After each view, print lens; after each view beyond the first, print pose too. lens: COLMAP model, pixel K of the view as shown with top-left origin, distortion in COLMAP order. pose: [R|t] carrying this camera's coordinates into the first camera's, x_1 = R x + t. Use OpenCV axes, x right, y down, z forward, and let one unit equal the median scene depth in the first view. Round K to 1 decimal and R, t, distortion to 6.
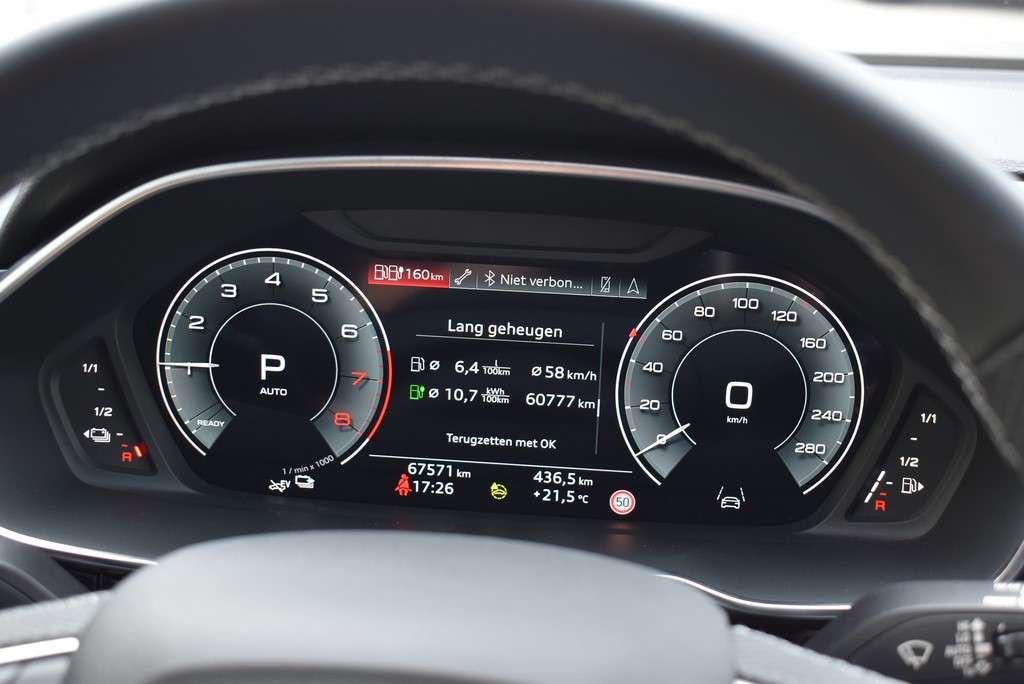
lens RADIAL K [[1367.5, 0, 512.0], [0, 1367.5, 342.0], [0, 0, 1]] dist [-0.046212, -0.026860]
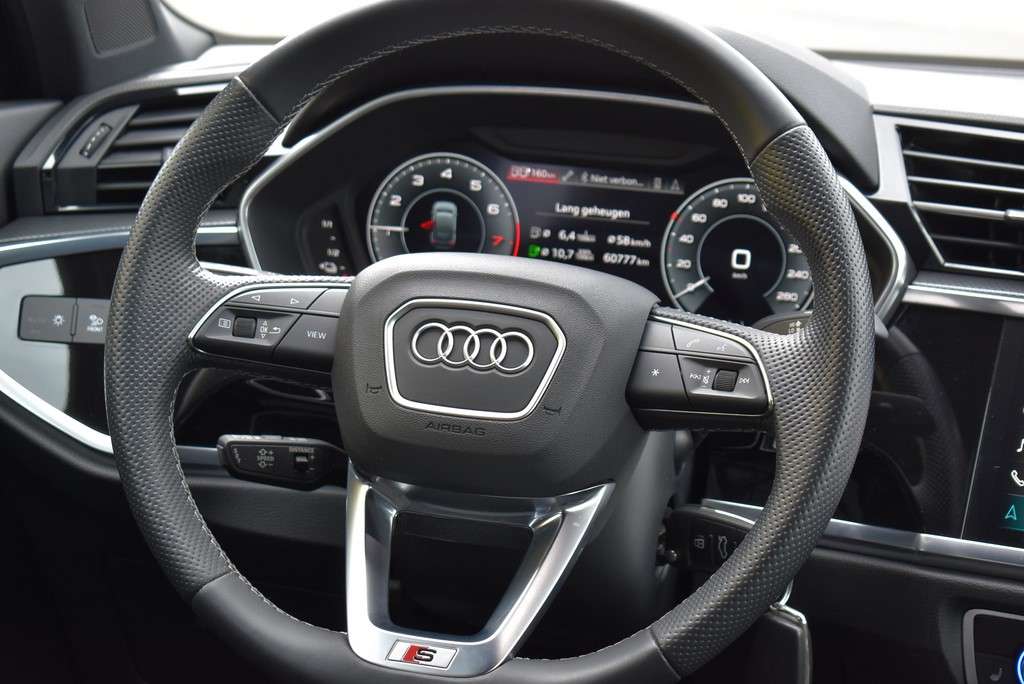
lens RADIAL K [[2334.8, 0, 512.0], [0, 2334.8, 342.0], [0, 0, 1]] dist [0.037770, -0.257134]
pose [[0.988900, 0.050898, -0.139590, 0.280317], [-0.064785, 0.993191, -0.096818, 0.398854], [0.133712, 0.104787, 0.985465, -1.596497]]
